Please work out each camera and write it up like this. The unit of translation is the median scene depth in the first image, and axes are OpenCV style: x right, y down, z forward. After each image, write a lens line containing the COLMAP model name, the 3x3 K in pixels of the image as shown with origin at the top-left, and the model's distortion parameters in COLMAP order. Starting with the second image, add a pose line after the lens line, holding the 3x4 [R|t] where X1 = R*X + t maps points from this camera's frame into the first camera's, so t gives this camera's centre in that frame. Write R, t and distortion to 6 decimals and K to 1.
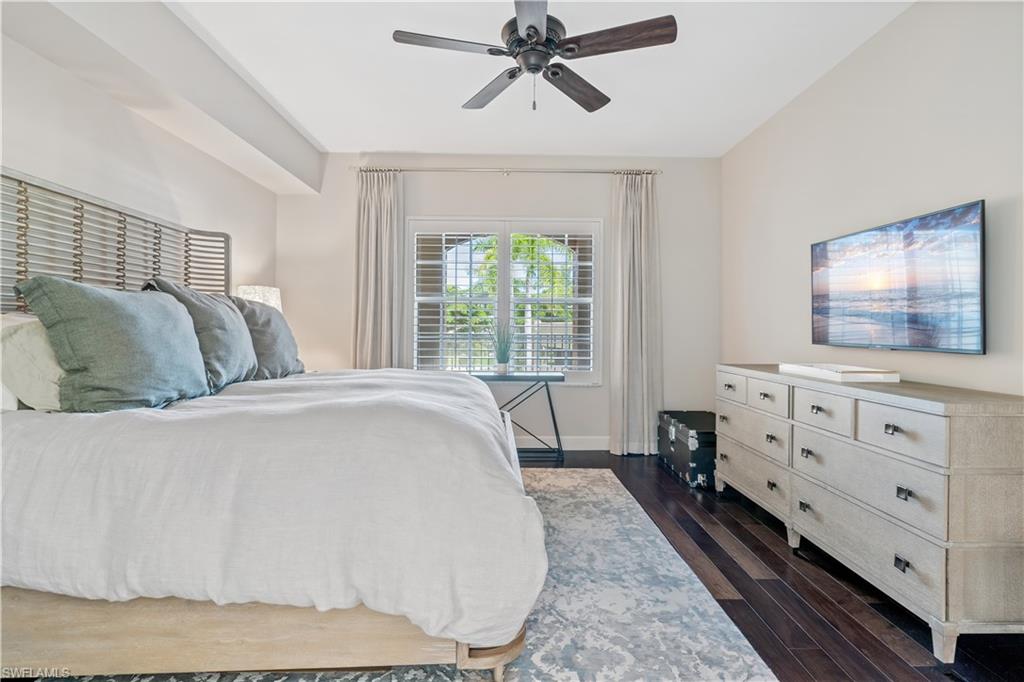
lens RADIAL K [[479.3, 0, 494.8], [0, 479.3, 318.9], [0, 0, 1]] dist [0.010277, 0.000071]
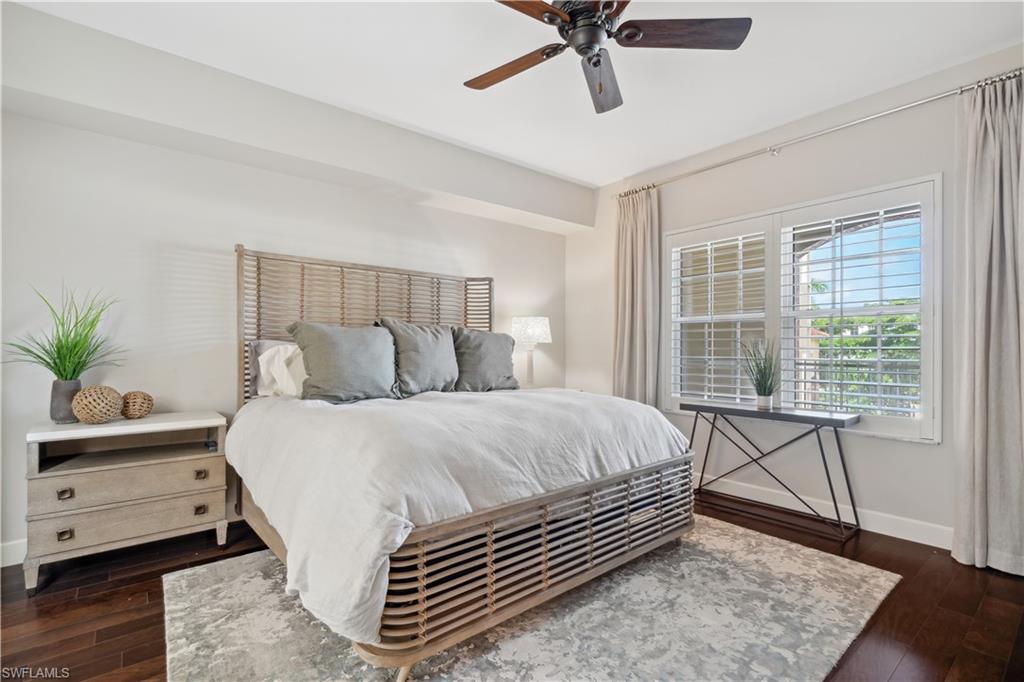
lens RADIAL K [[463.9, 0, 512.0], [0, 463.9, 341.0], [0, 0, 1]] dist [-0.010766, 0.000944]
pose [[0.632461, -0.014320, -0.774460, 0.557228], [0.013654, 0.999880, -0.007337, 0.004191], [0.774472, -0.005934, 0.632580, 0.323681]]
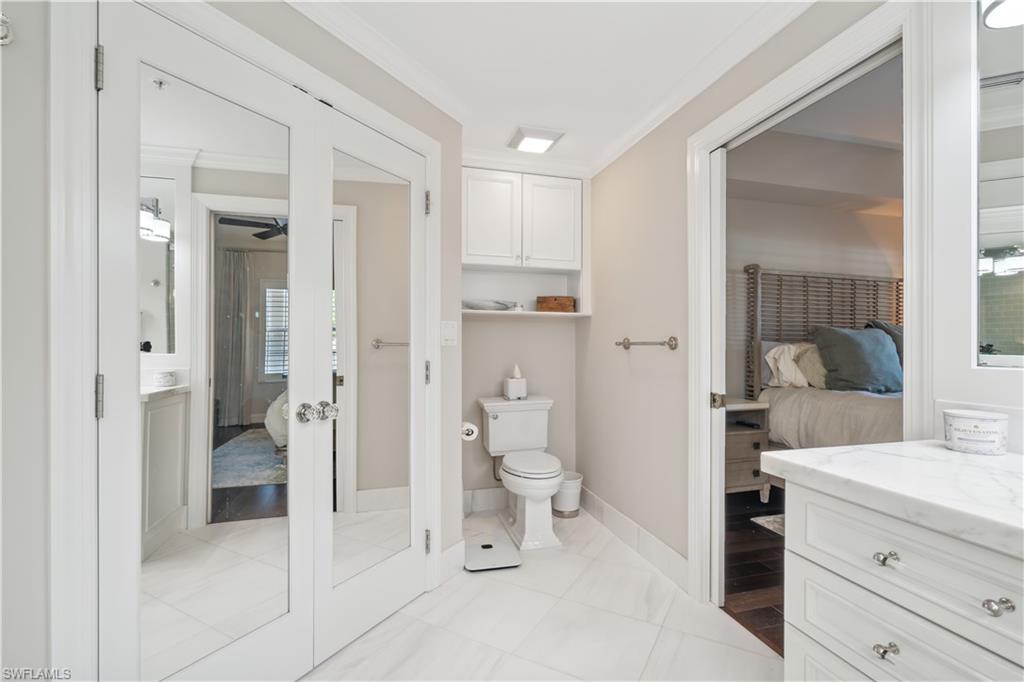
lens RADIAL K [[461.1, 0, 515.7], [0, 461.1, 346.1], [0, 0, 1]] dist [-0.014064, 0.000137]
pose [[0.269138, -0.004819, -0.963090, 0.409066], [0.012868, 0.999916, -0.001407, -0.006645], [0.963016, -0.012014, 0.269177, -0.517857]]
